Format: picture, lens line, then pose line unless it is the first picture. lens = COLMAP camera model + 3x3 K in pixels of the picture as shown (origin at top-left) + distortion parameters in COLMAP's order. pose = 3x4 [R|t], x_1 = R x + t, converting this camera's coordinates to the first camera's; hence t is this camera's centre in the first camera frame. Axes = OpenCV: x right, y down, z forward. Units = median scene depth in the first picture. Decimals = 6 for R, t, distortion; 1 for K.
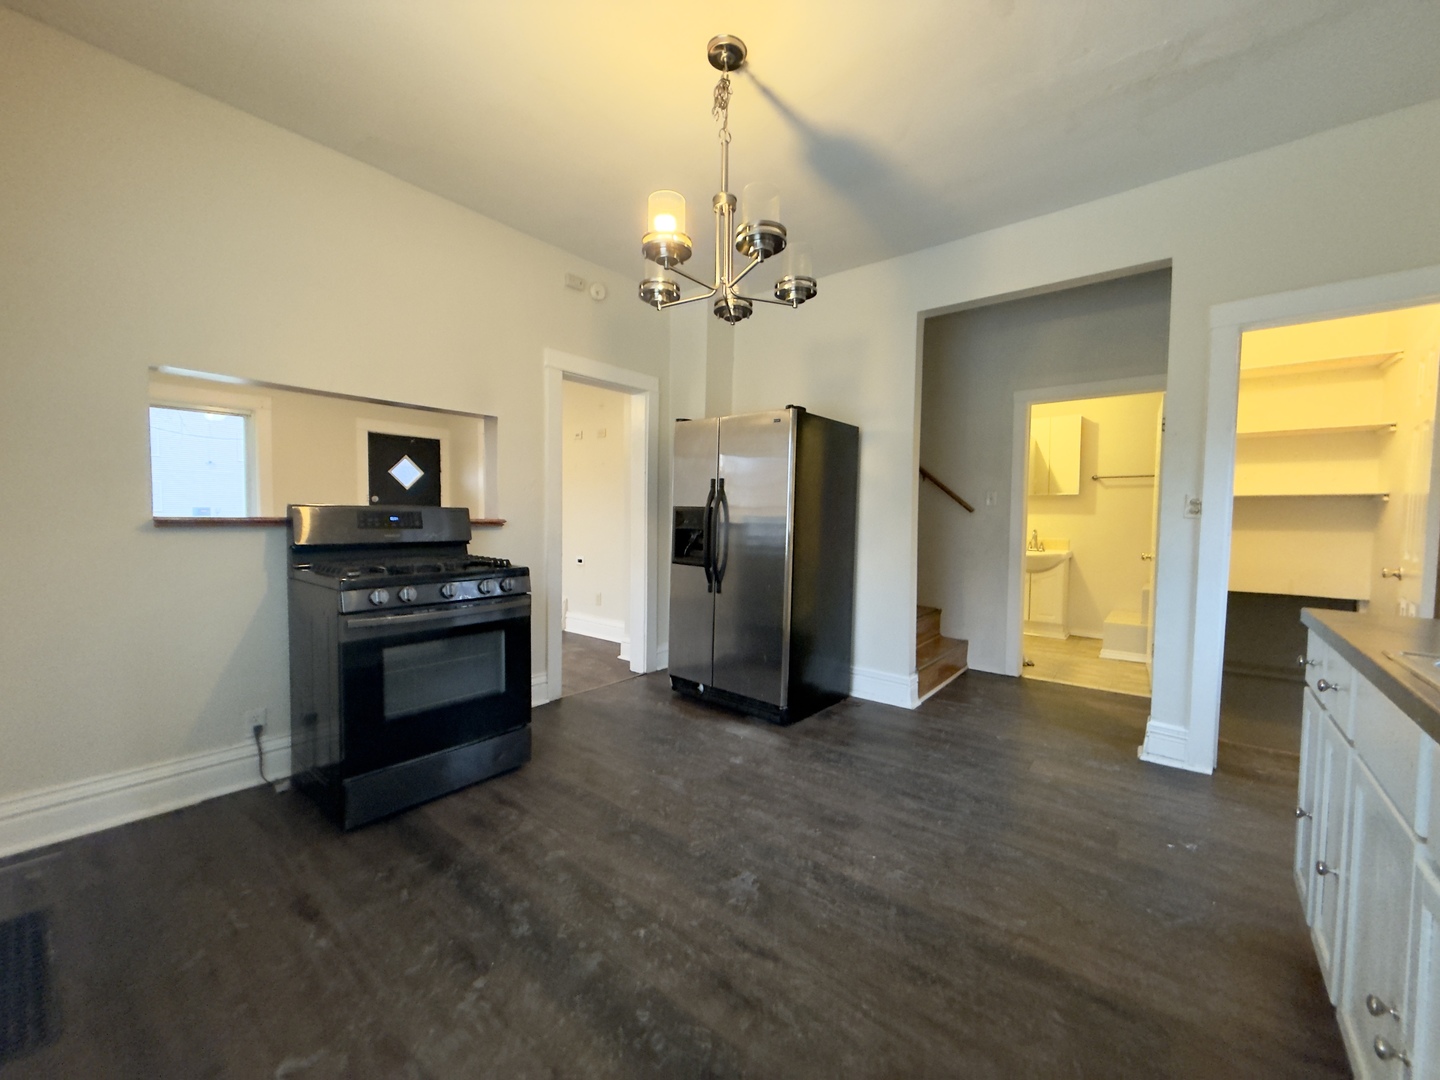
lens RADIAL K [[570.9, 0, 715.0], [0, 570.9, 539.6], [0, 0, 1]] dist [-0.004268, -0.000952]
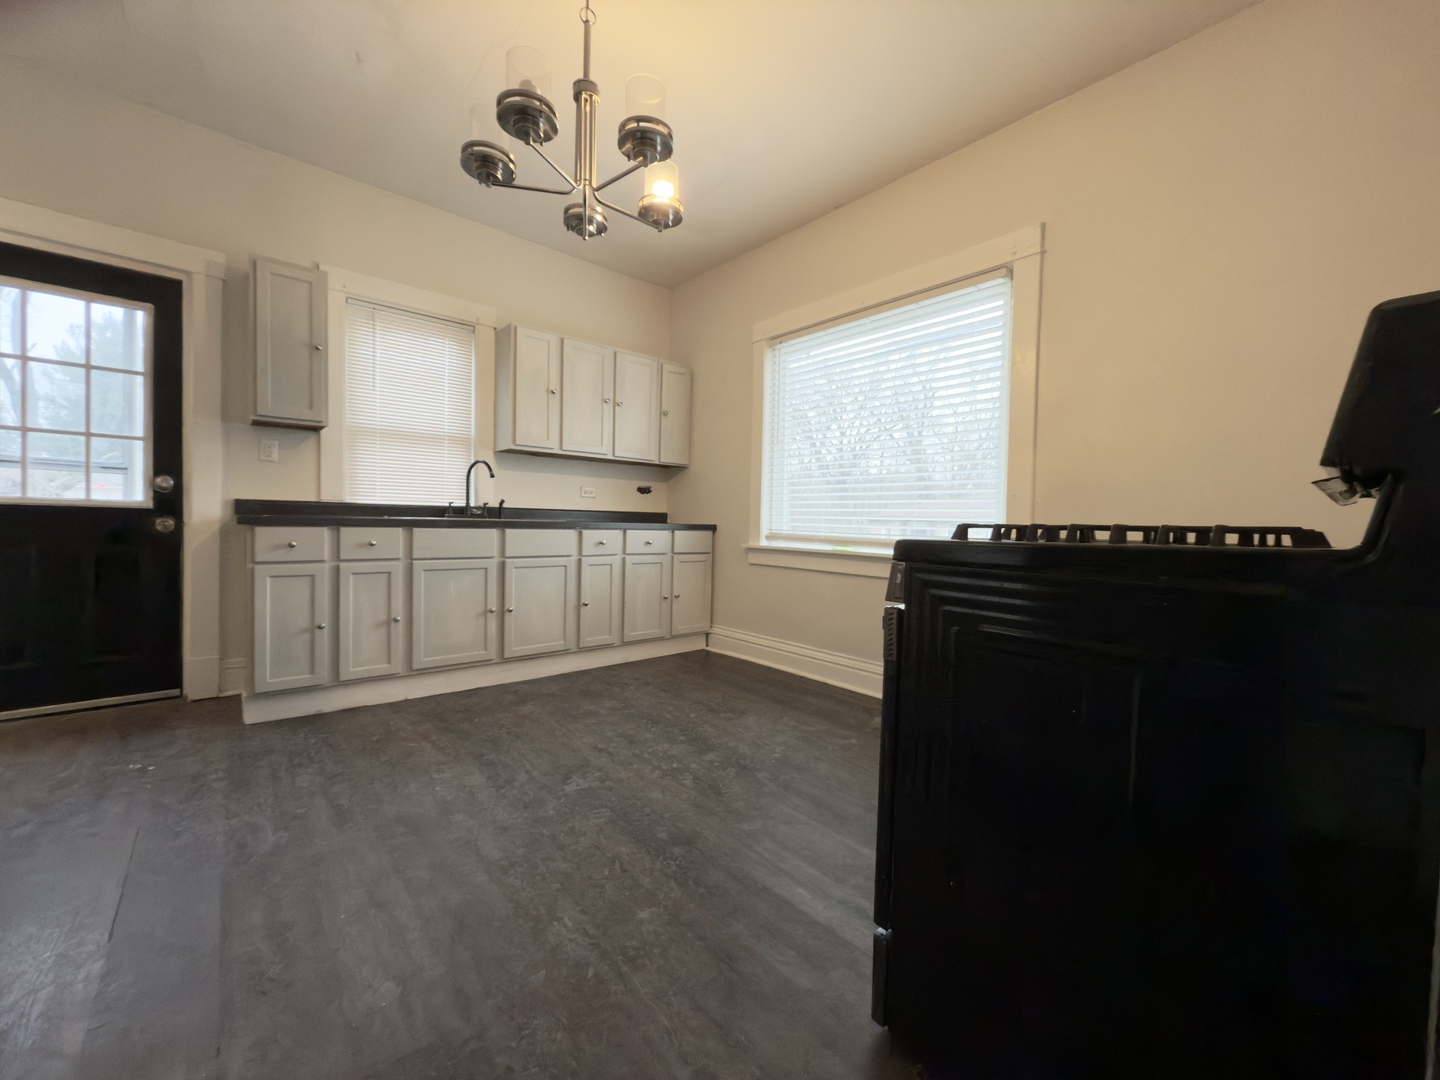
lens RADIAL K [[570.9, 0, 721.0], [0, 570.9, 537.1], [0, 0, 1]] dist [-0.004268, -0.000952]
pose [[-0.985175, -0.040825, 0.166622, -0.391765], [-0.029138, 0.996980, 0.071990, 0.030778], [-0.169057, 0.066068, -0.983389, 2.023548]]
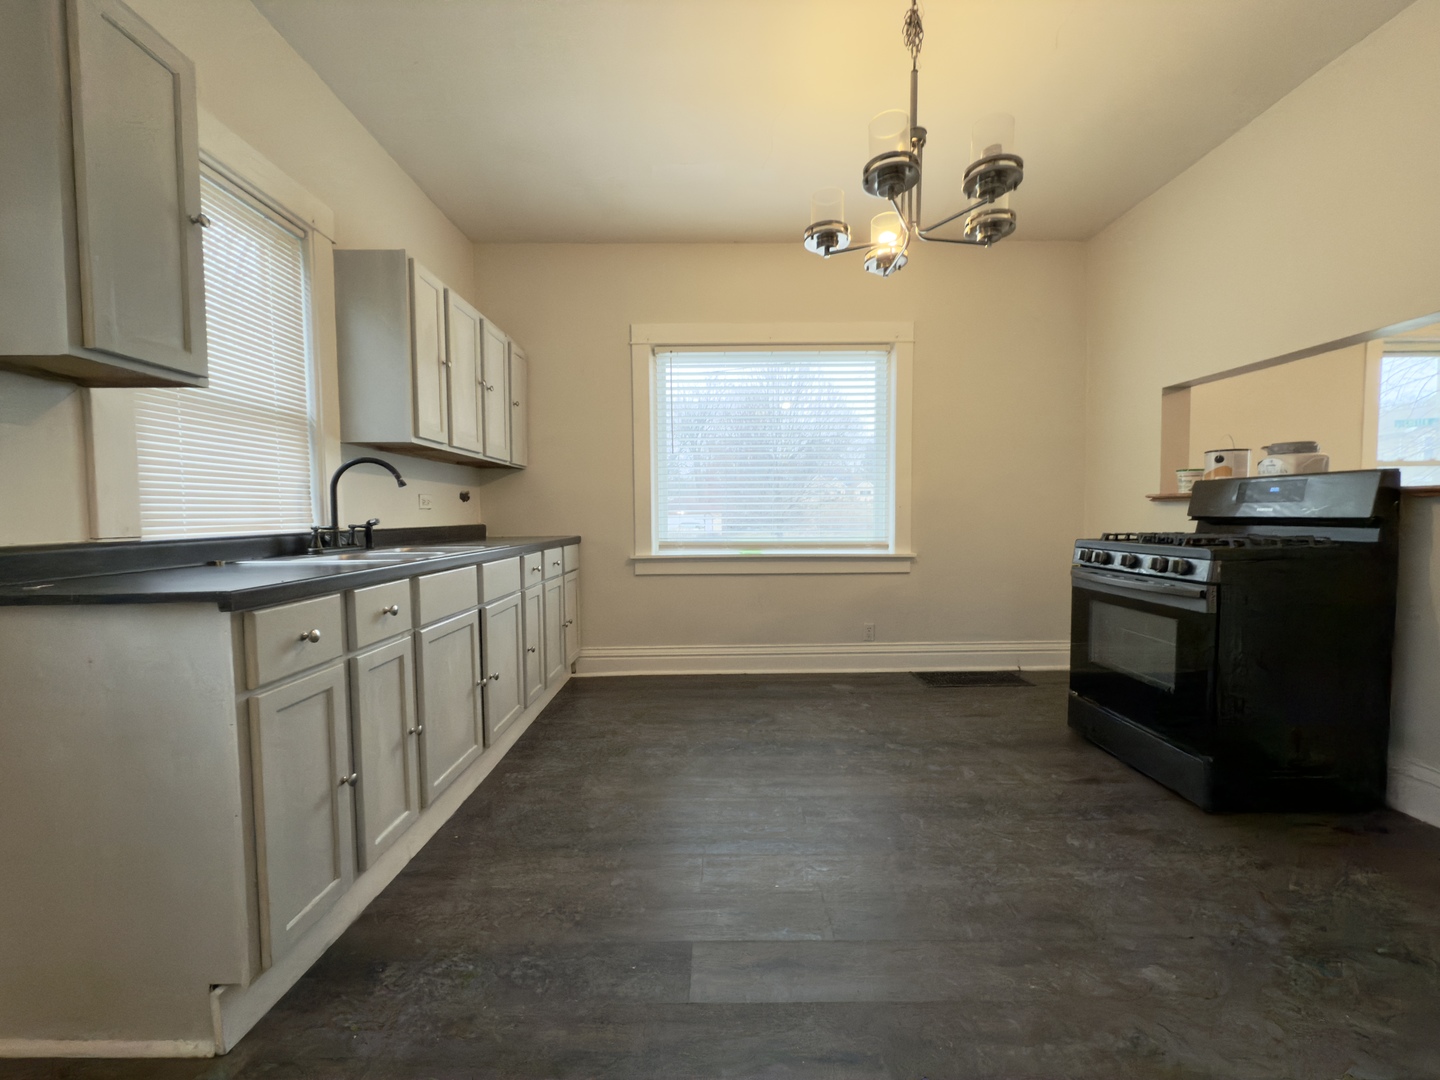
lens RADIAL K [[570.9, 0, 719.9], [0, 570.9, 533.6], [0, 0, 1]] dist [-0.004268, -0.000952]
pose [[-0.772370, 0.017461, -0.634932, 0.924122], [-0.026530, 0.997863, 0.059714, 0.001665], [0.634618, 0.062966, -0.770257, 1.672095]]
